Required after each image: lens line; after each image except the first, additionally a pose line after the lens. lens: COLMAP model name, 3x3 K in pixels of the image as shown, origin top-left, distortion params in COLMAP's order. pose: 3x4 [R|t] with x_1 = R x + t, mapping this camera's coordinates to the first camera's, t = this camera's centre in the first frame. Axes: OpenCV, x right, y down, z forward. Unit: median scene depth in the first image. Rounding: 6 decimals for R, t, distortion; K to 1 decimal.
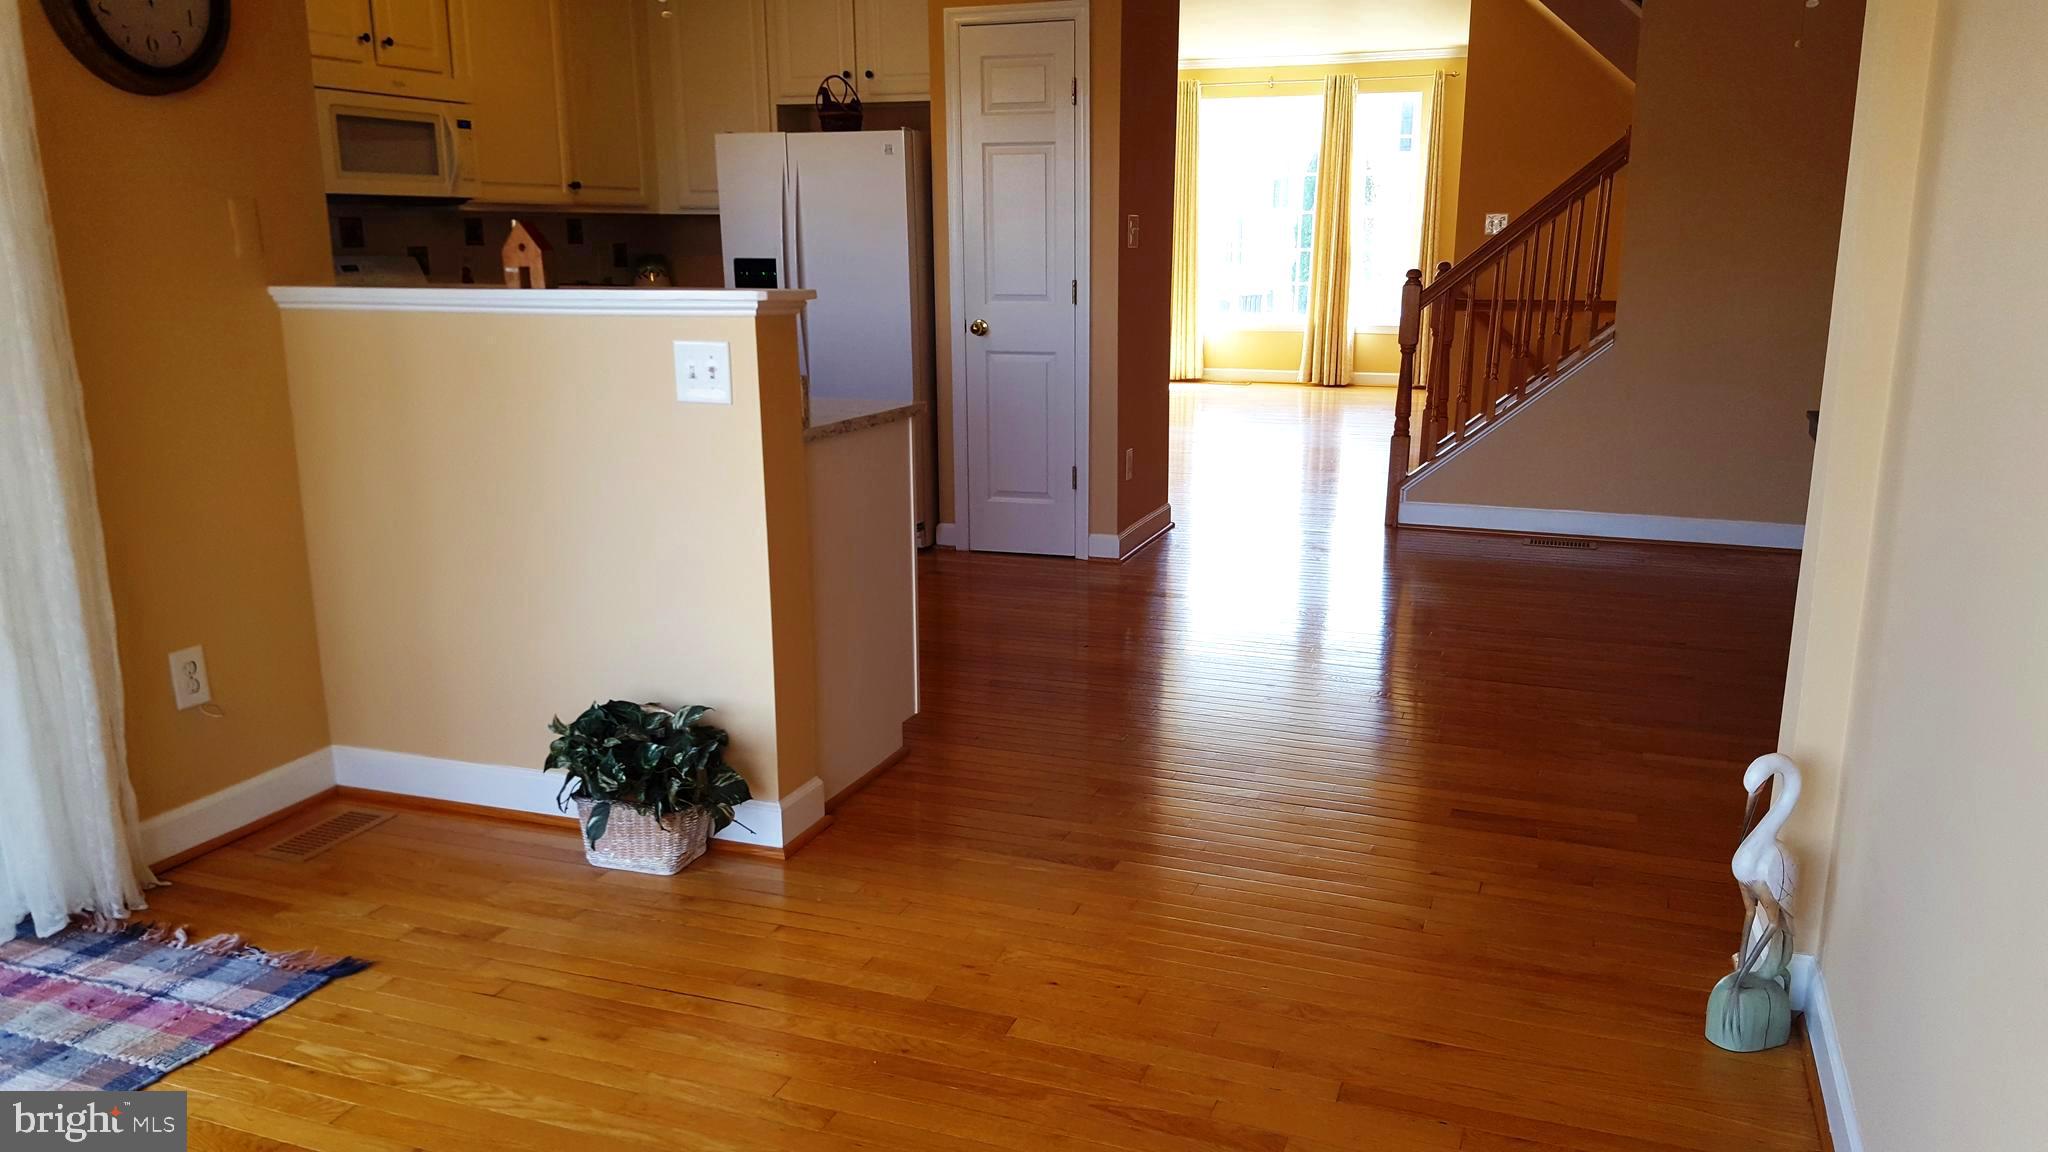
lens RADIAL K [[1540.5, 0, 1037.8], [0, 1540.5, 580.8], [0, 0, 1]] dist [0.054632, -0.022154]
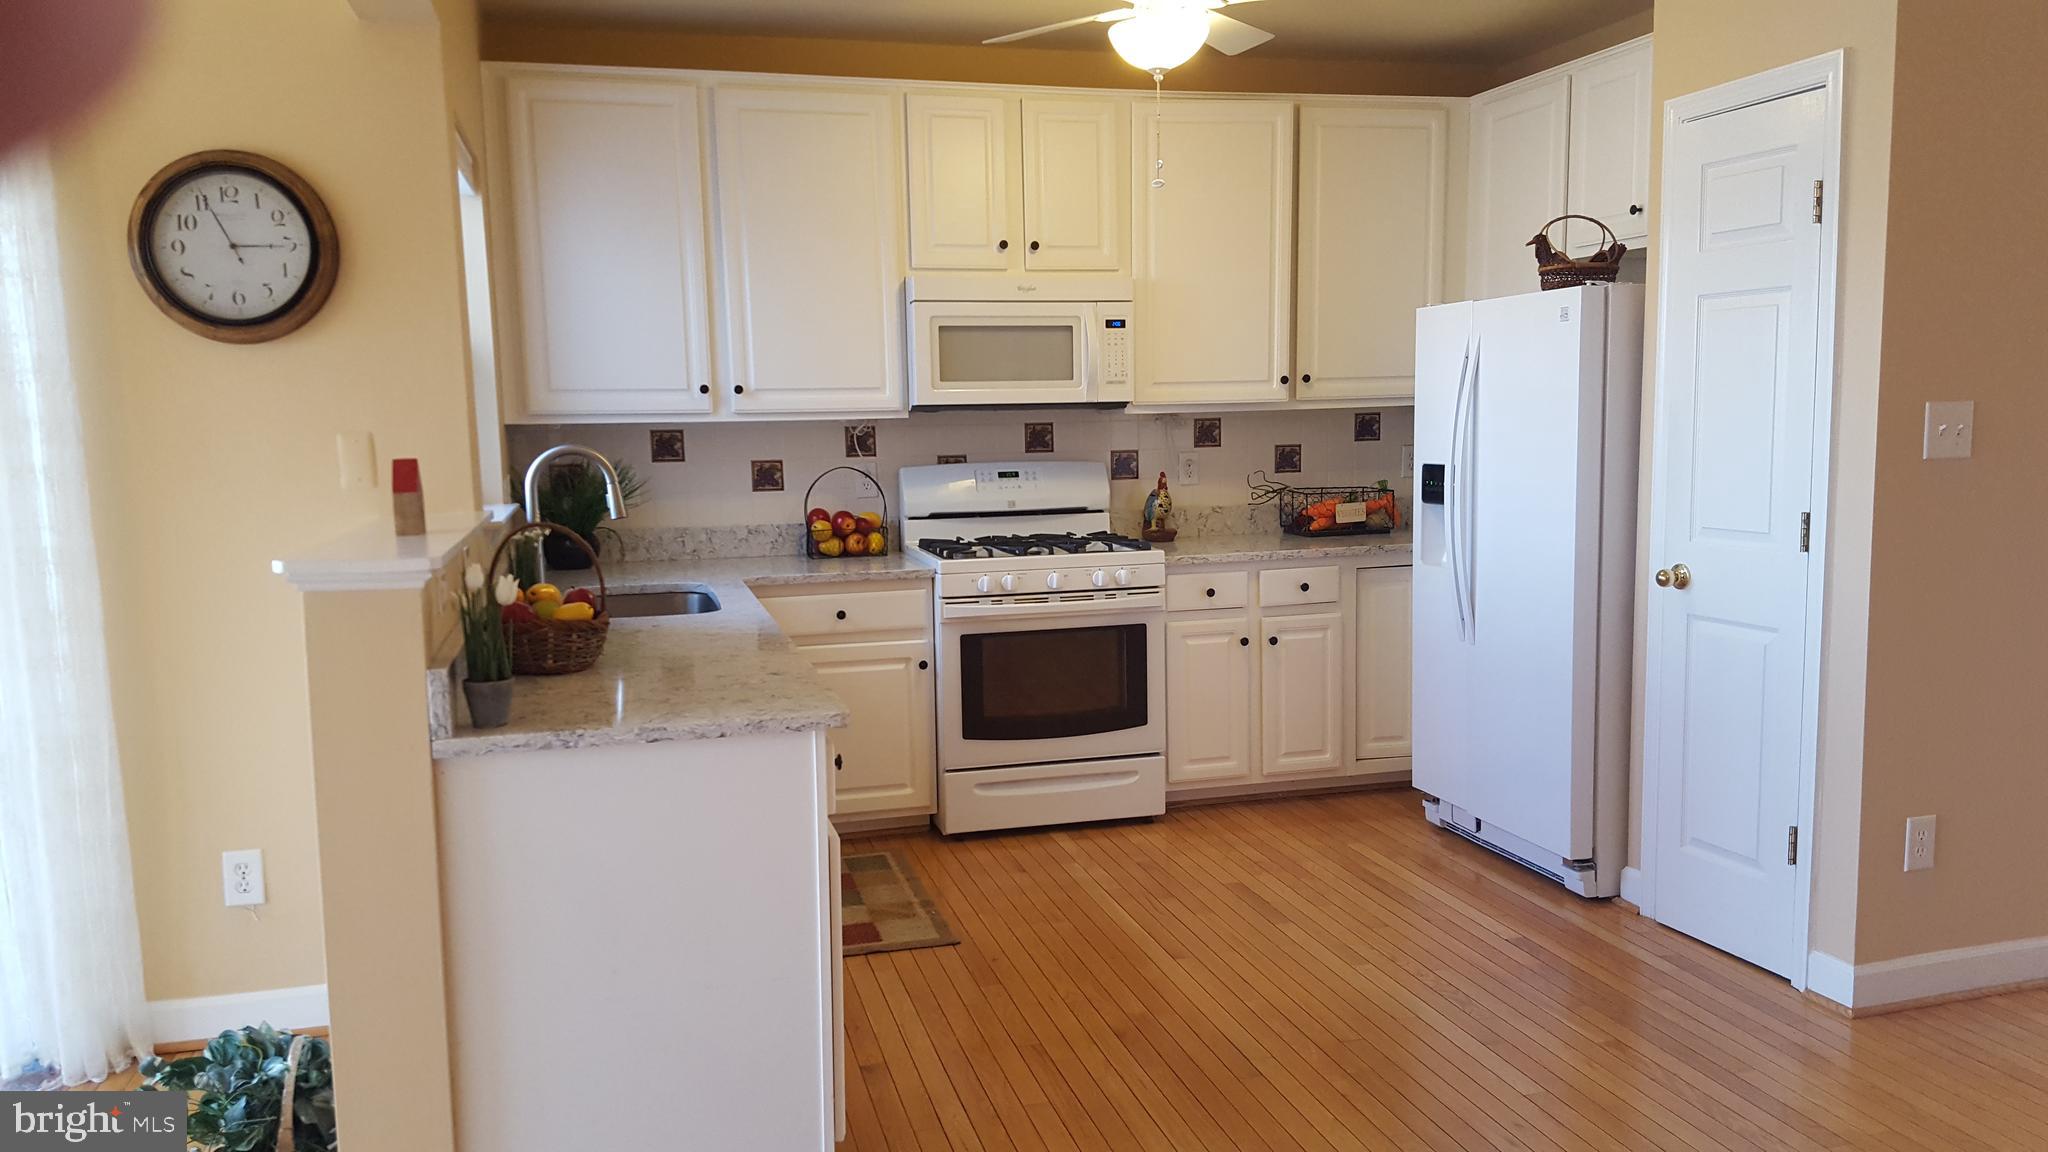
lens RADIAL K [[1540.5, 0, 1020.2], [0, 1540.5, 588.3], [0, 0, 1]] dist [0.054632, -0.022154]
pose [[0.583479, 0.080051, -0.808173, 0.353898], [-0.160534, 0.986863, -0.018151, -0.115315], [0.796103, 0.140331, 0.588665, 0.449956]]
